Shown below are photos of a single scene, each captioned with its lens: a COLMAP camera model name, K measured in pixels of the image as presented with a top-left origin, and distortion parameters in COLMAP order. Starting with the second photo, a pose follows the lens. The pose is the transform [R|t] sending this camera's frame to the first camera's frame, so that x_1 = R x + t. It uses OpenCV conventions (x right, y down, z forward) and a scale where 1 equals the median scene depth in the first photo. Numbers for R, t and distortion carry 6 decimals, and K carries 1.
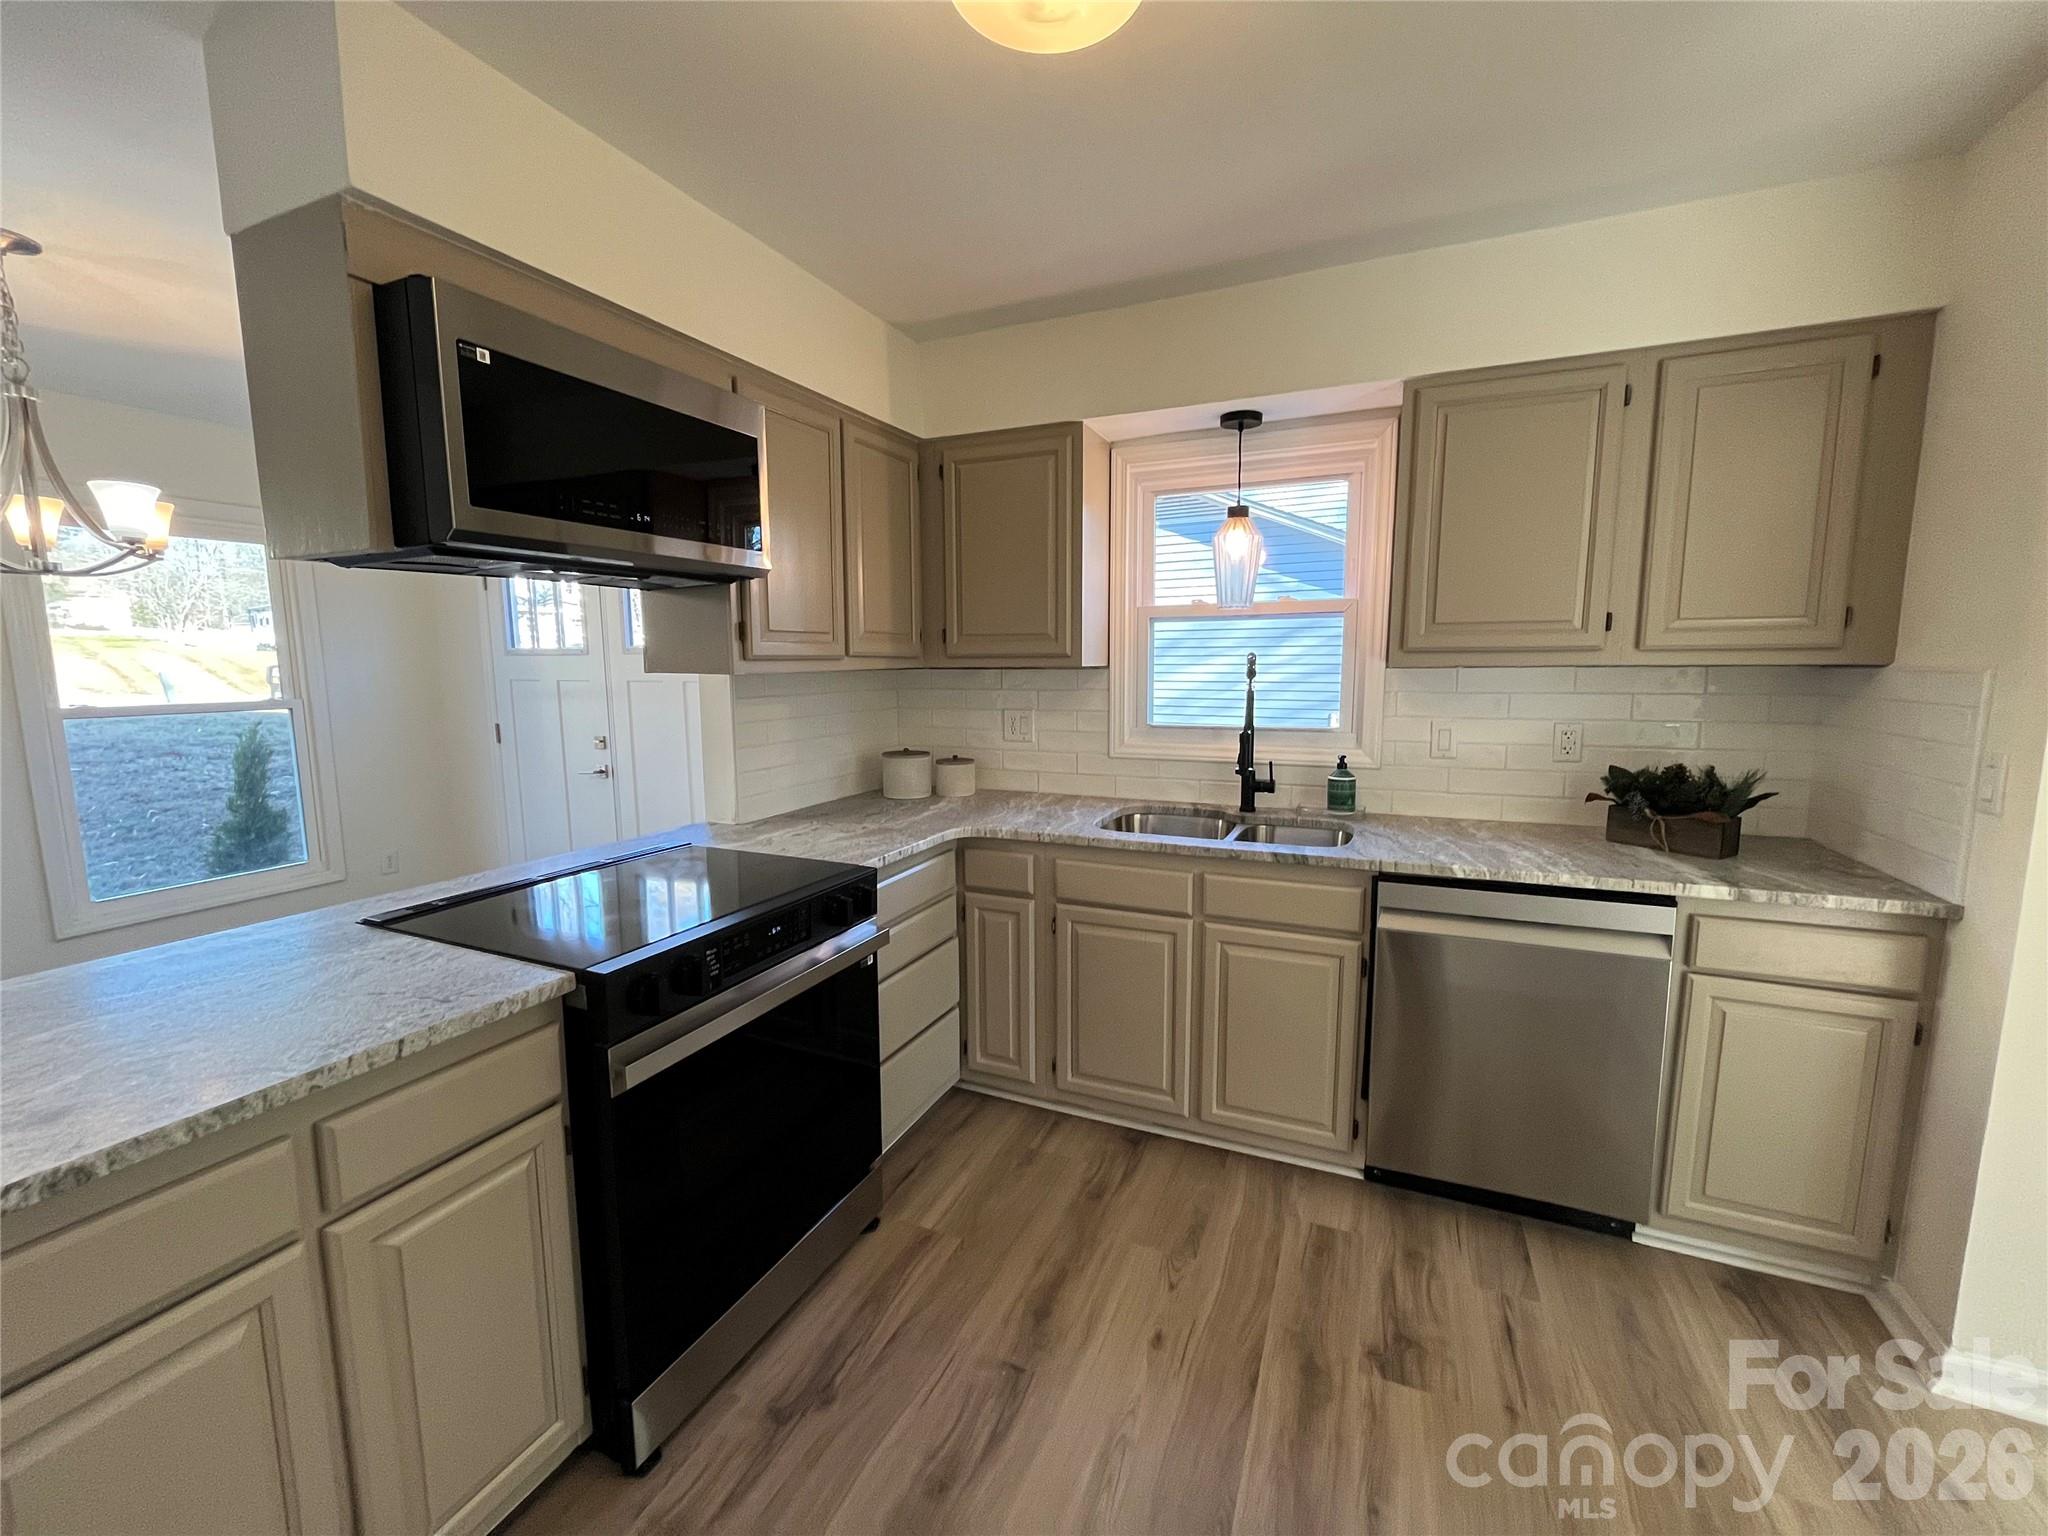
lens RADIAL K [[824.6, 0, 1020.1], [0, 824.6, 765.6], [0, 0, 1]] dist [-0.003075, -0.000796]
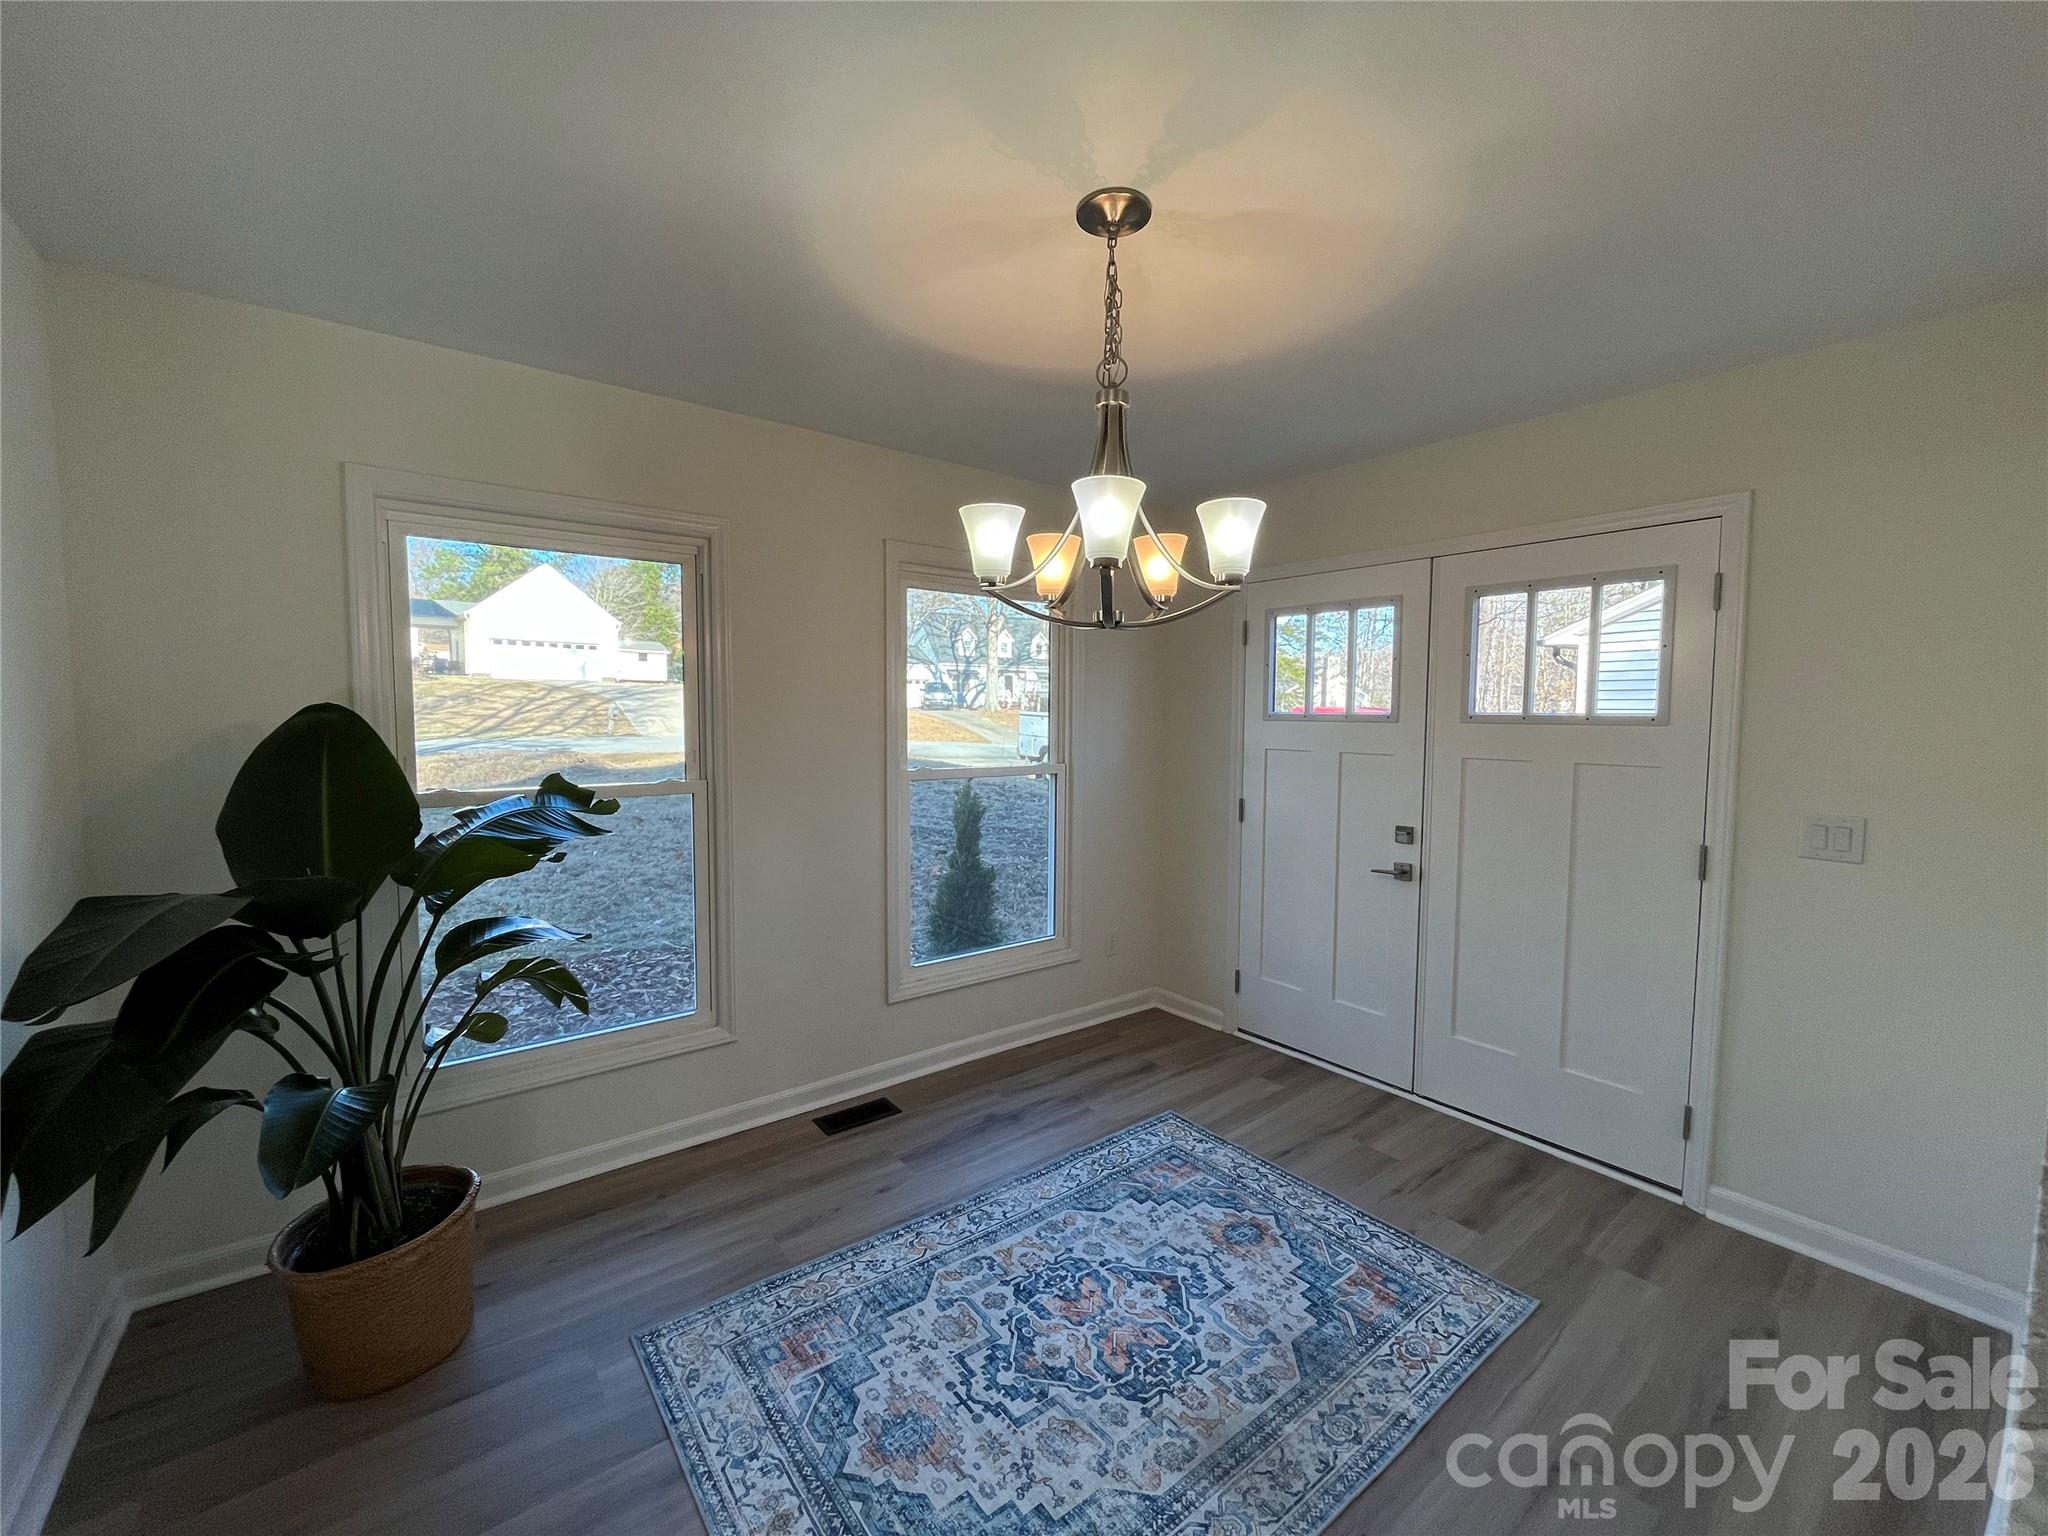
lens RADIAL K [[824.6, 0, 1020.1], [0, 824.6, 765.6], [0, 0, 1]] dist [-0.003075, -0.000796]
pose [[0.880021, 0.041188, -0.473145, -0.878328], [-0.072170, 0.996260, -0.047507, -0.055878], [0.469419, 0.075954, 0.879703, 0.269222]]
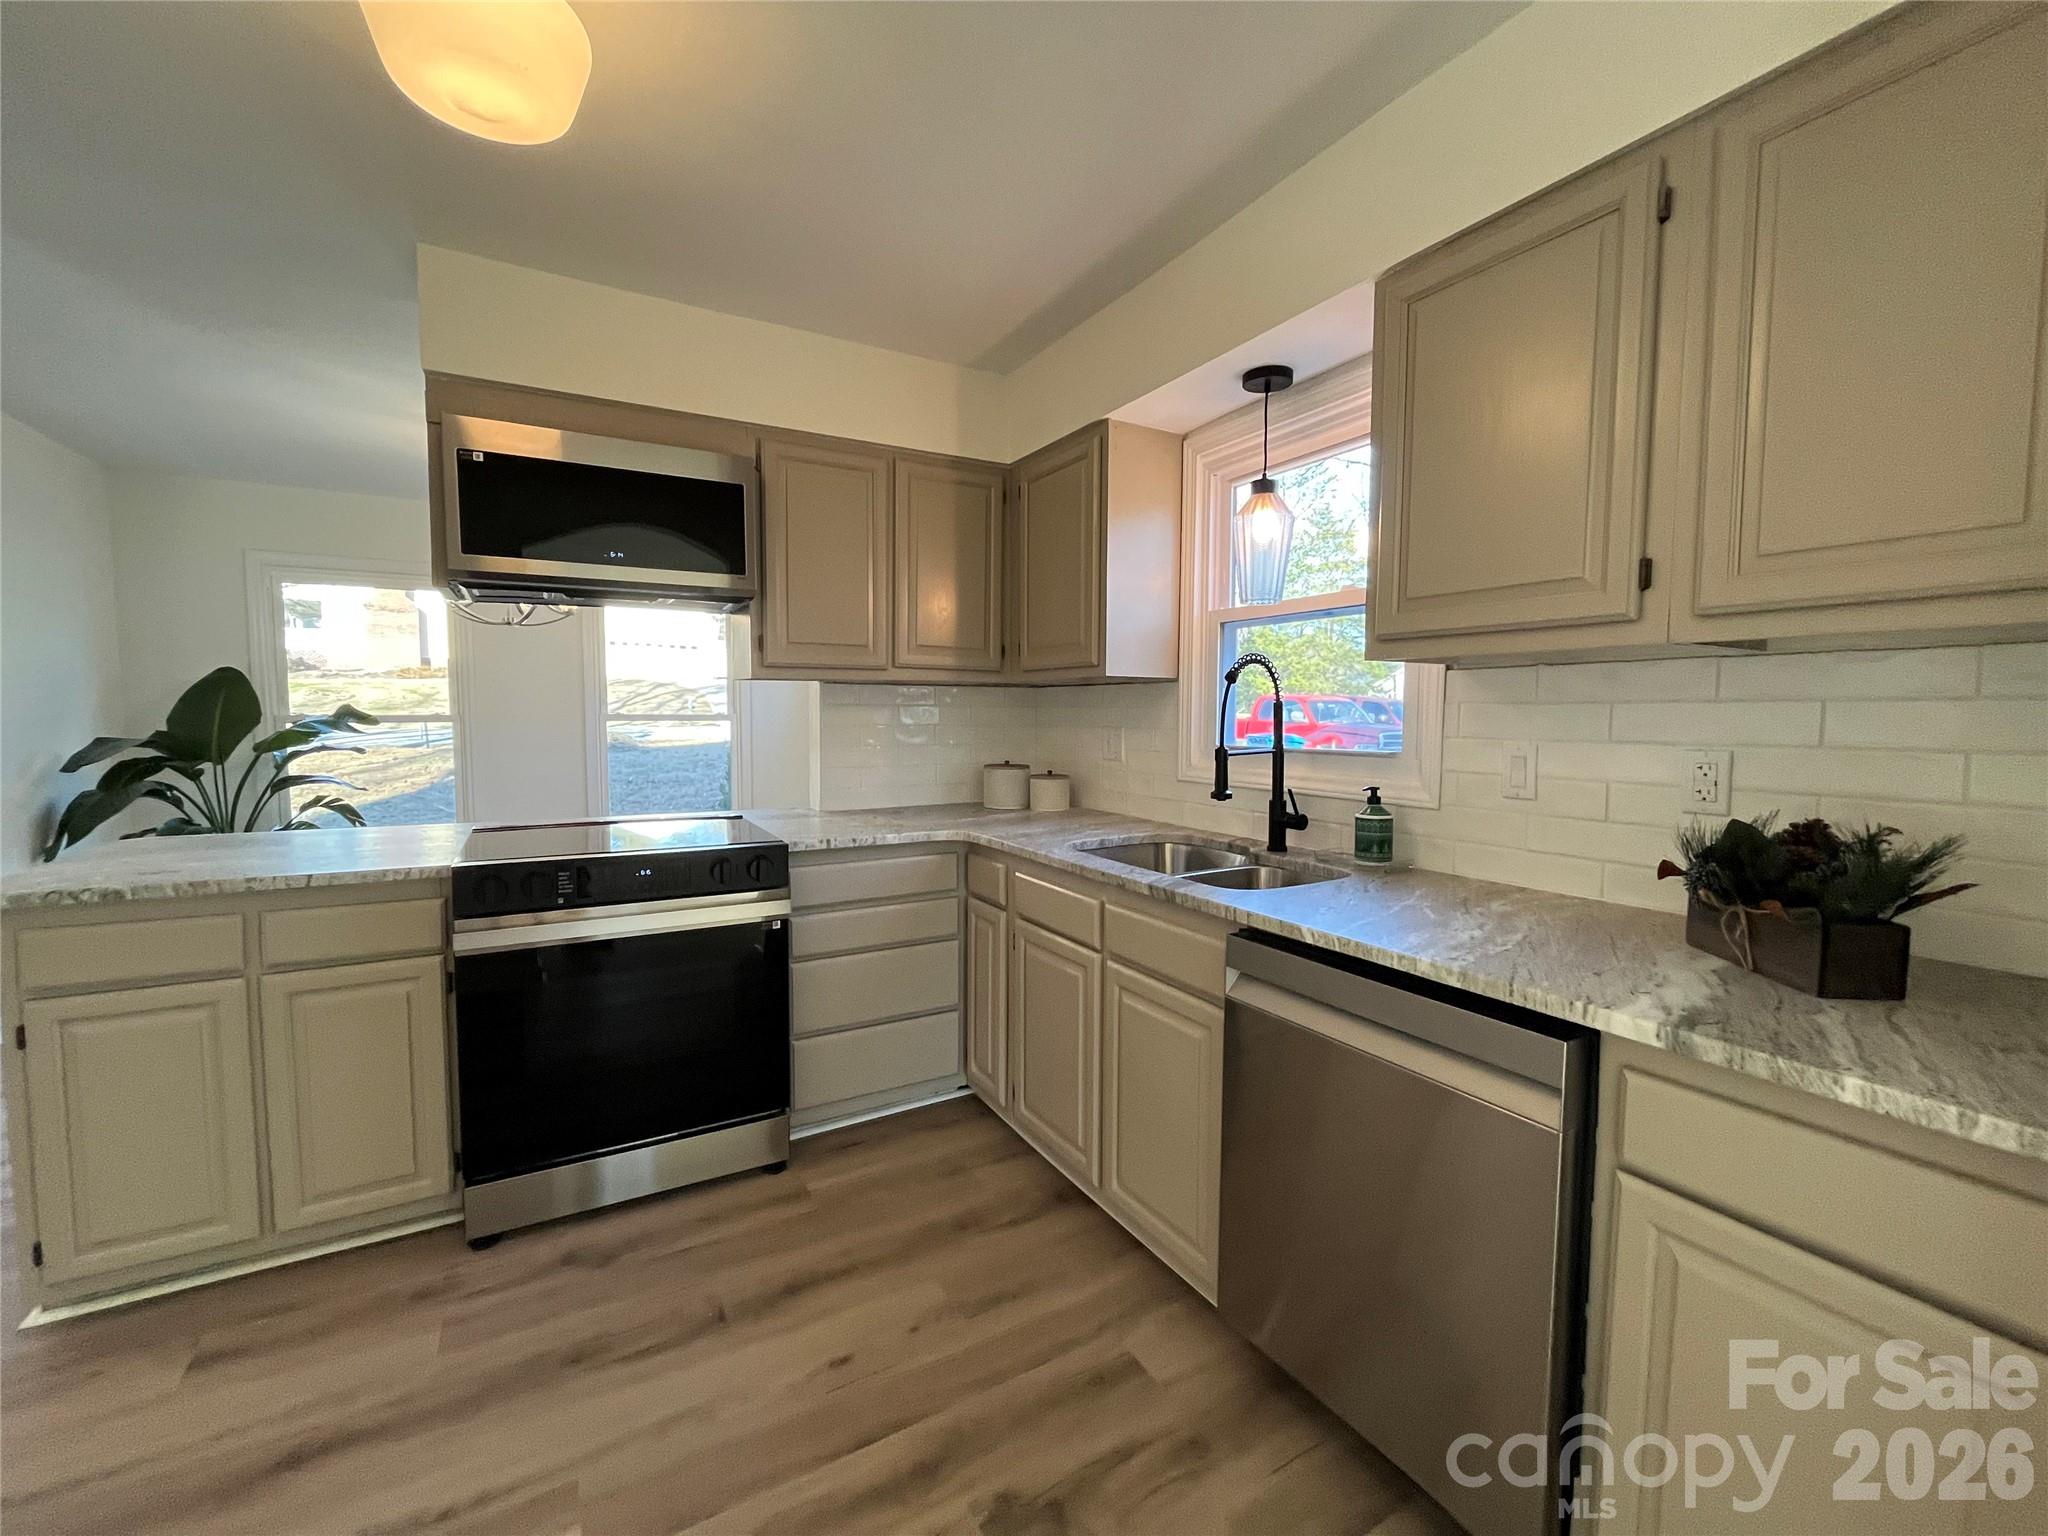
lens RADIAL K [[824.6, 0, 1020.1], [0, 824.6, 765.6], [0, 0, 1]] dist [-0.003075, -0.000796]
pose [[0.809239, 0.049185, -0.585416, 0.689300], [-0.084544, 0.995867, -0.033198, 0.025793], [0.581364, 0.076359, 0.810053, 0.245201]]
